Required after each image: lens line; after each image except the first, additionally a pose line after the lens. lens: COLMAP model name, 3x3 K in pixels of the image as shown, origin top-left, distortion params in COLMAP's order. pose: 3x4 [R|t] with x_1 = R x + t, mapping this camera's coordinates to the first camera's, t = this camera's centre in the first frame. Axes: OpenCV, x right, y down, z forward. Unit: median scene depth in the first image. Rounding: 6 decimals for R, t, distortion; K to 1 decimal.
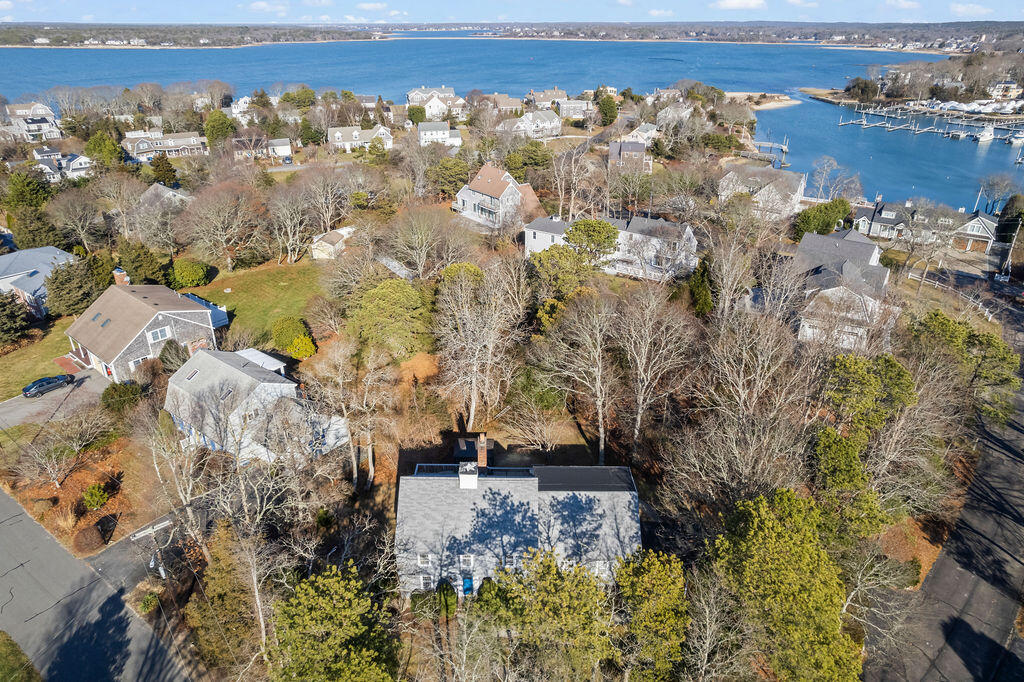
lens RADIAL K [[656.6, 0, 515.0], [0, 656.6, 338.0], [0, 0, 1]] dist [-0.080426, 0.076619]
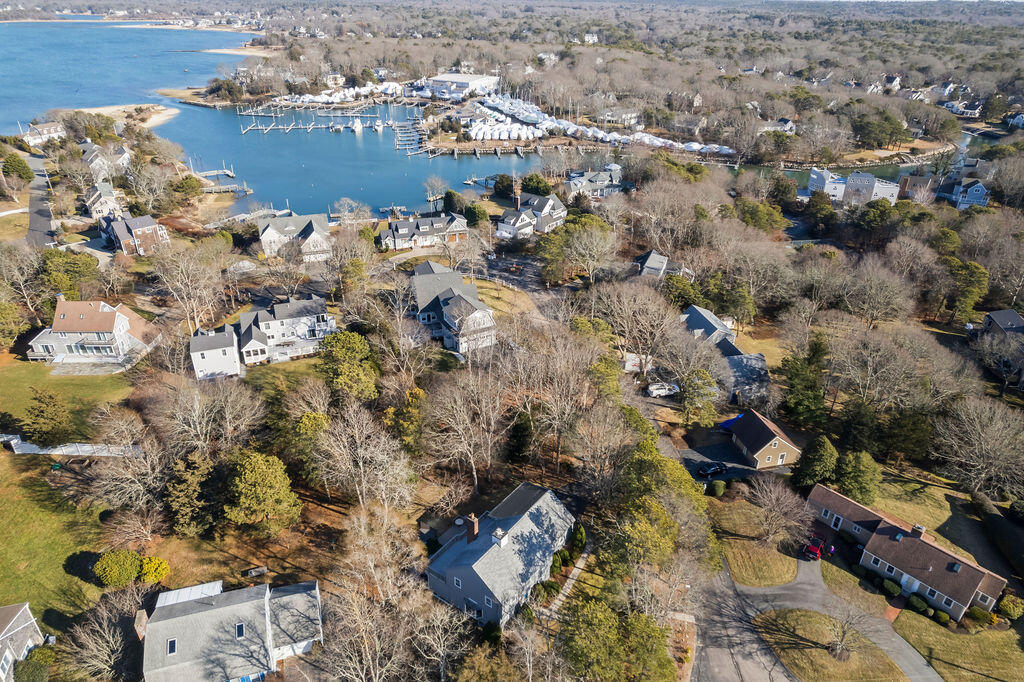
lens RADIAL K [[656.6, 0, 515.0], [0, 656.6, 338.0], [0, 0, 1]] dist [-0.080426, 0.076619]
pose [[0.582071, -0.381786, 0.717937, -0.422153], [0.349219, 0.914721, 0.203301, -0.226450], [-0.734329, 0.132381, 0.665759, -0.050700]]
